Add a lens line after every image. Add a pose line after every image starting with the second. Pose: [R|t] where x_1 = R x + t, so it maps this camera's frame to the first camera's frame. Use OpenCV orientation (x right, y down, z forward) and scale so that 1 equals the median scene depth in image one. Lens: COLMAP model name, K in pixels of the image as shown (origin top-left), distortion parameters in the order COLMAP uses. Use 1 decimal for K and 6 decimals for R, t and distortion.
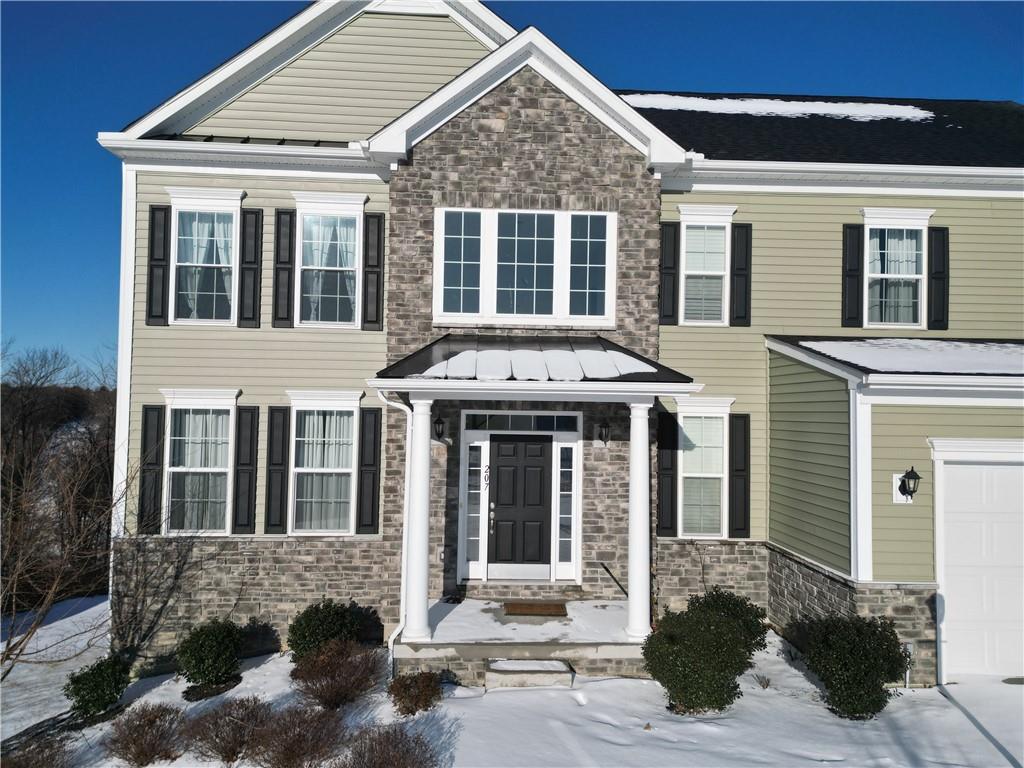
lens RADIAL K [[723.2, 0, 509.3], [0, 723.2, 383.0], [0, 0, 1]] dist [0.075025, -0.060153]
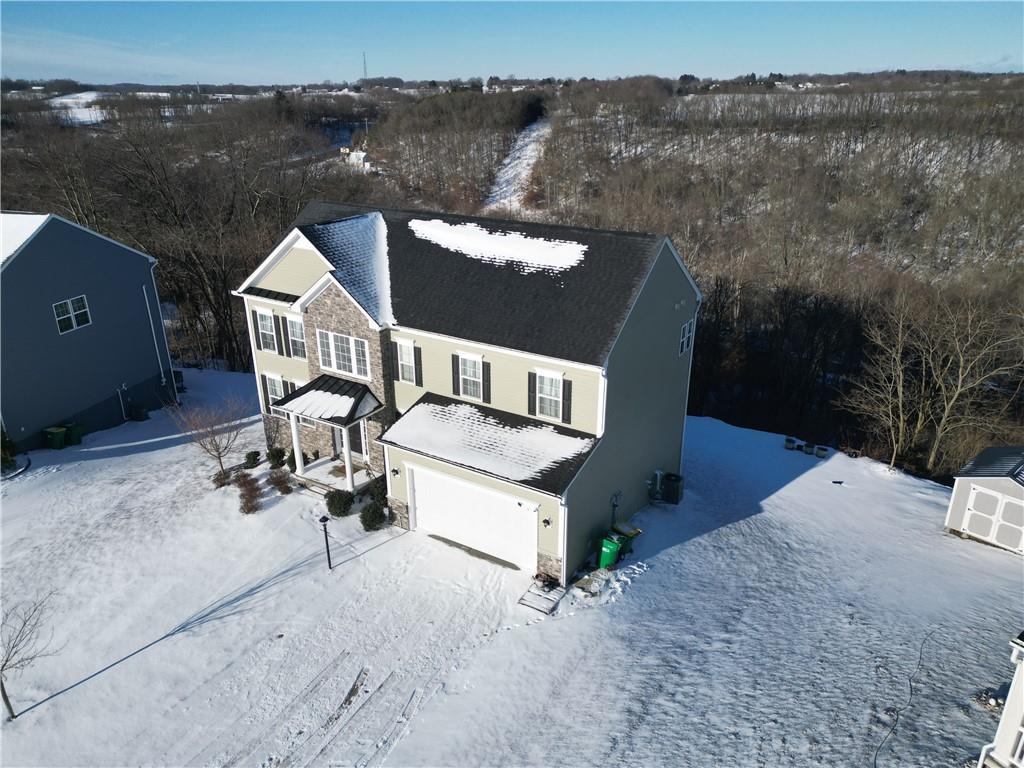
lens RADIAL K [[723.2, 0, 506.0], [0, 723.2, 385.1], [0, 0, 1]] dist [0.075025, -0.060153]
pose [[0.825006, 0.199372, -0.528787, 1.940202], [0.037194, 0.914516, 0.402836, -1.107031], [0.563898, -0.352010, 0.747066, -0.689882]]
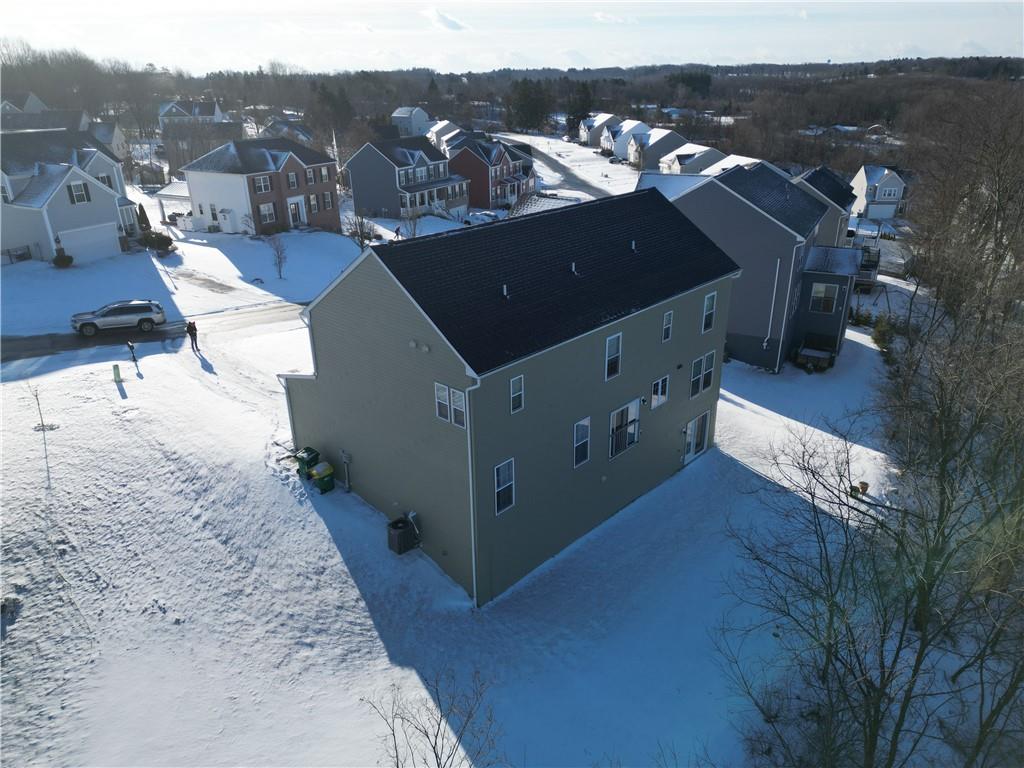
lens RADIAL K [[723.2, 0, 516.1], [0, 723.2, 379.7], [0, 0, 1]] dist [0.075025, -0.060153]
pose [[-0.723132, 0.262658, -0.638819, 2.235179], [0.036678, 0.938172, 0.344222, -0.955003], [0.689735, 0.225487, -0.688056, 3.360861]]
